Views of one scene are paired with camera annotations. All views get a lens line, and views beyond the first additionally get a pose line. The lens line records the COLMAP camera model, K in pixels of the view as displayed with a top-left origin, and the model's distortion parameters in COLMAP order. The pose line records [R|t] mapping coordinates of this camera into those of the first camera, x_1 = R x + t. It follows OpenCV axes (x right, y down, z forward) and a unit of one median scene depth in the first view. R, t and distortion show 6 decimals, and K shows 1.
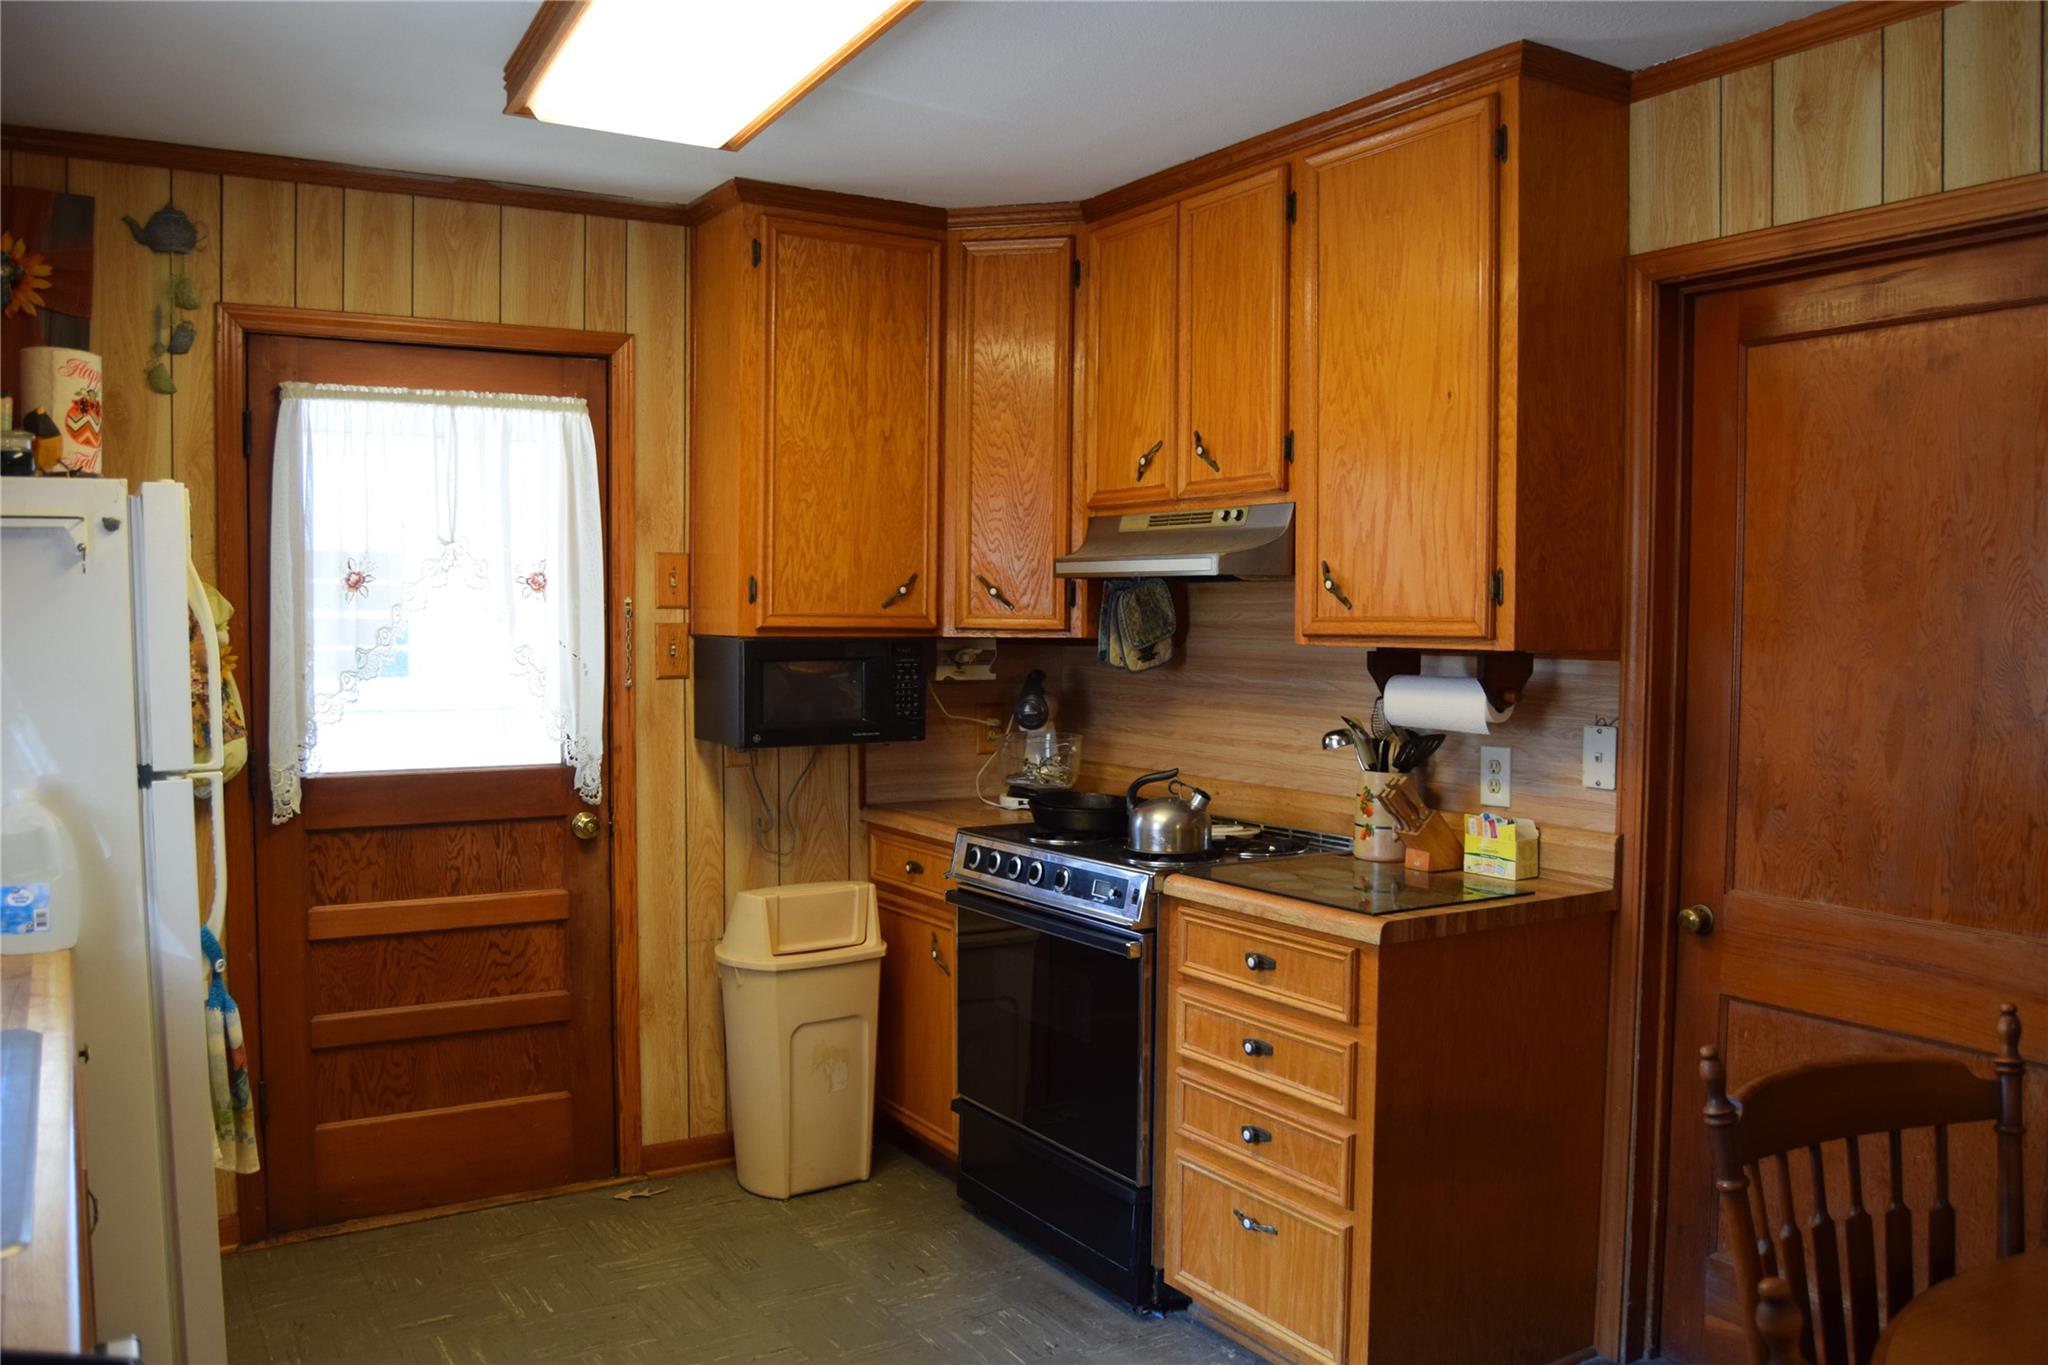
lens RADIAL K [[1597.1, 0, 1024.0], [0, 1597.1, 682.5], [0, 0, 1]] dist [-0.097338, 0.048040]
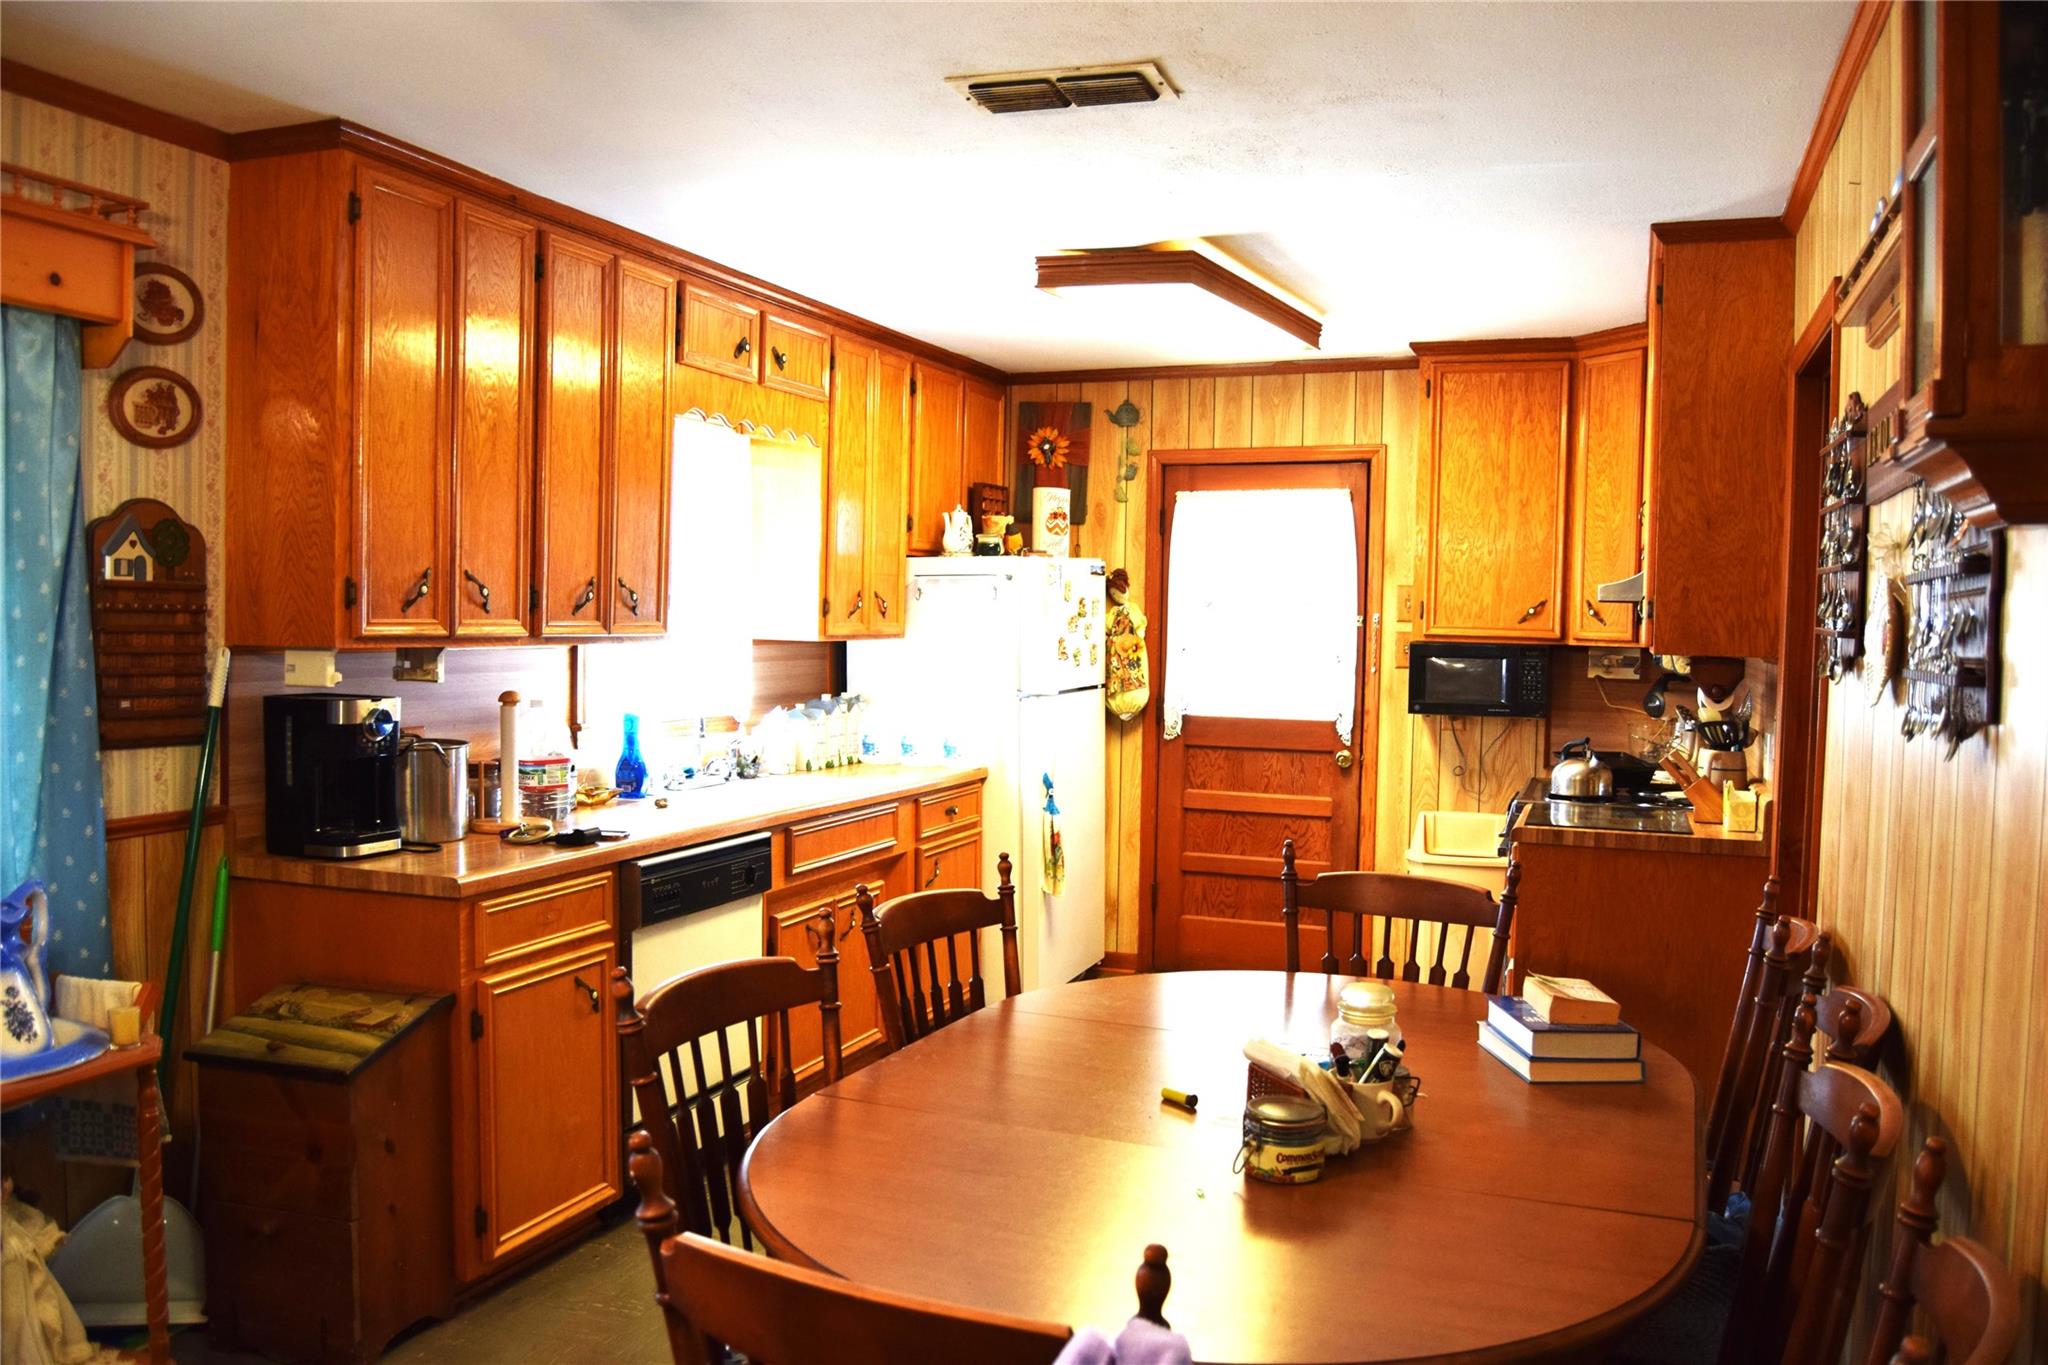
lens RADIAL K [[1597.1, 0, 1024.0], [0, 1597.1, 682.5], [0, 0, 1]] dist [-0.097338, 0.048040]
pose [[0.608782, 0.038431, -0.792406, 0.790687], [-0.048315, 0.998768, 0.011320, 0.012032], [0.791865, 0.031394, 0.609889, -0.221884]]
